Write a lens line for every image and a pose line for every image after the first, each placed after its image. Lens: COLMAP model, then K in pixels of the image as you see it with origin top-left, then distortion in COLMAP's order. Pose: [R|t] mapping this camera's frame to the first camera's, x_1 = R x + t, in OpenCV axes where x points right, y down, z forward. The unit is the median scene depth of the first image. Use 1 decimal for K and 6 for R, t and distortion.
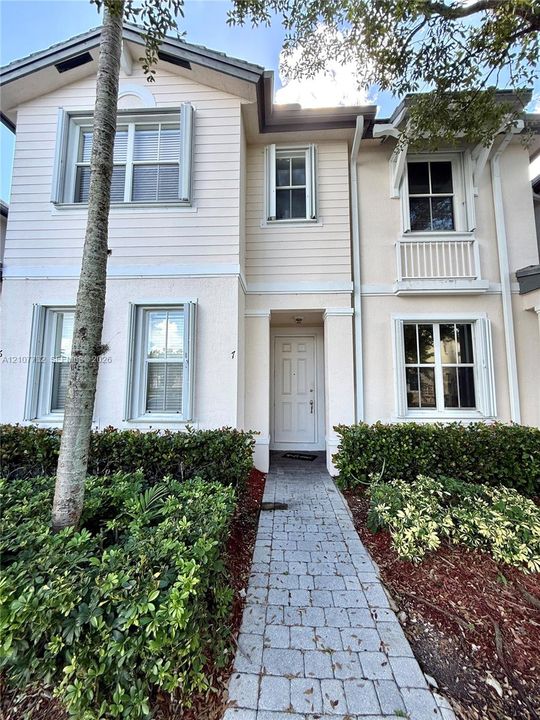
lens RADIAL K [[287.8, 0, 273.6], [0, 287.8, 358.4], [0, 0, 1]] dist [0.002135, -0.000004]
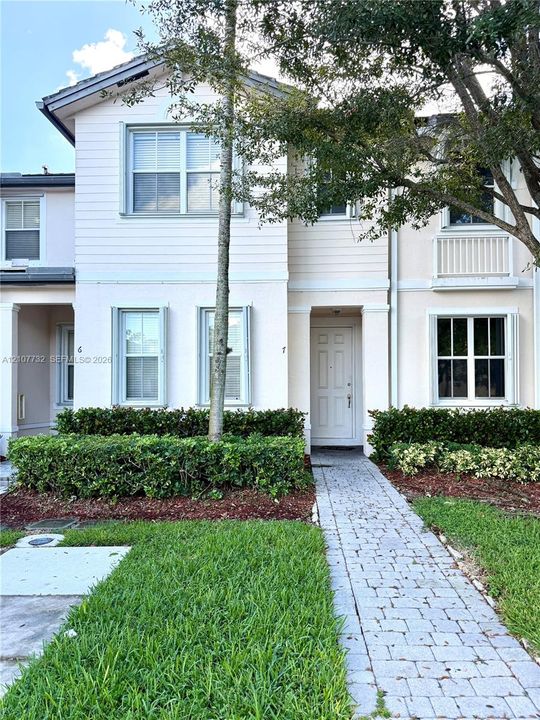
lens RADIAL K [[532.3, 0, 267.0], [0, 532.3, 366.7], [0, 0, 1]] dist [0.110654, -0.096308]
pose [[0.999825, -0.002705, -0.018489, -0.142306], [0.003649, 0.998680, 0.051240, -0.047281], [0.018326, -0.051299, 0.998515, -1.007980]]
